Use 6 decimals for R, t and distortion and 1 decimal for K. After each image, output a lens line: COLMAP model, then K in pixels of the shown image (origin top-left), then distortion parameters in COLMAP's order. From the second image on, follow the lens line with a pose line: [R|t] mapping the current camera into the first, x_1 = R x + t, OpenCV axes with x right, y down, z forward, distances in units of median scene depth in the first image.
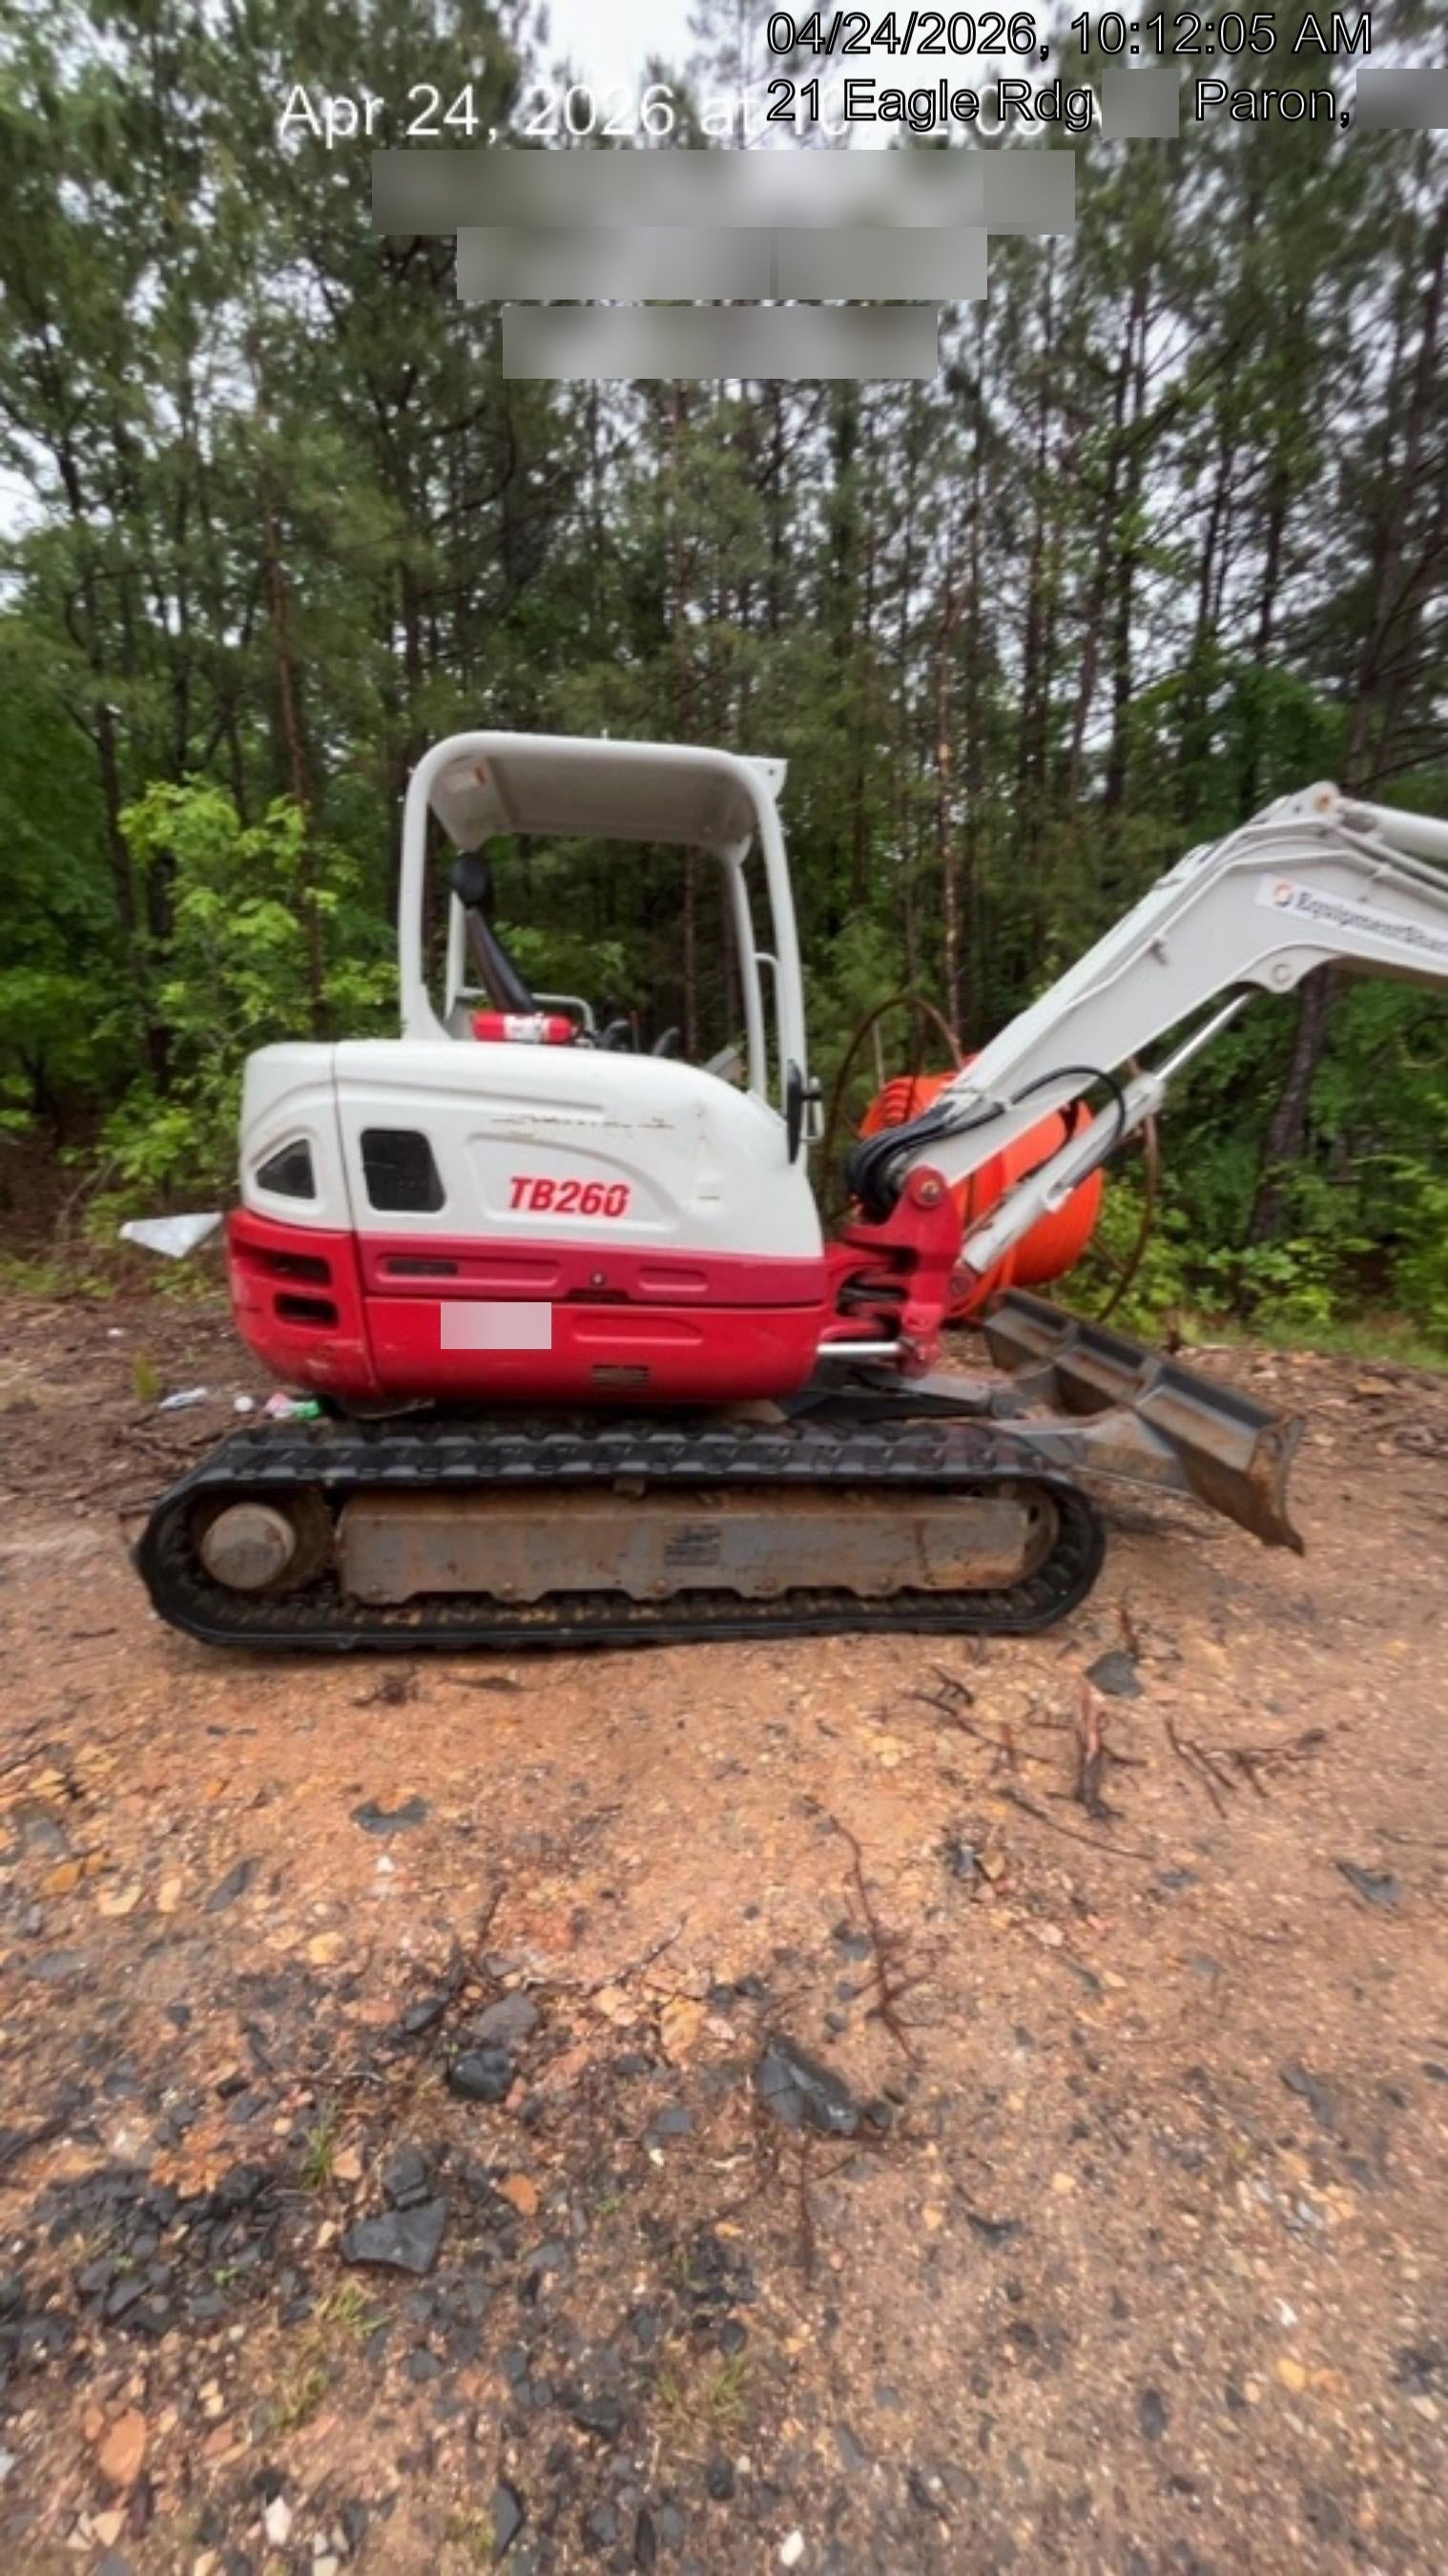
lens RADIAL K [[1019.4, 0, 938.7], [0, 1019.4, 1292.7], [0, 0, 1]] dist [-0.033264, 0.000096]
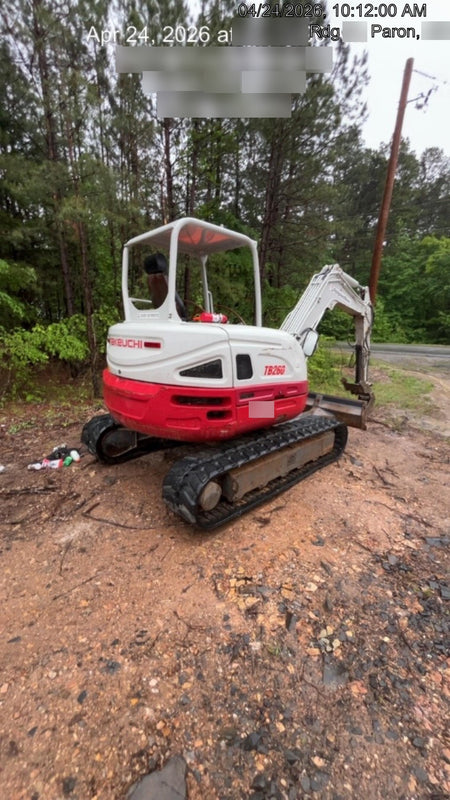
lens RADIAL K [[300.4, 0, 225.0], [0, 300.4, 400.0], [0, 0, 1]] dist [-0.029689, -0.000025]
pose [[0.825347, -0.144430, 0.545841, -1.100473], [0.107353, 0.989237, 0.099429, -0.115570], [-0.554326, -0.023465, 0.831969, 0.229899]]
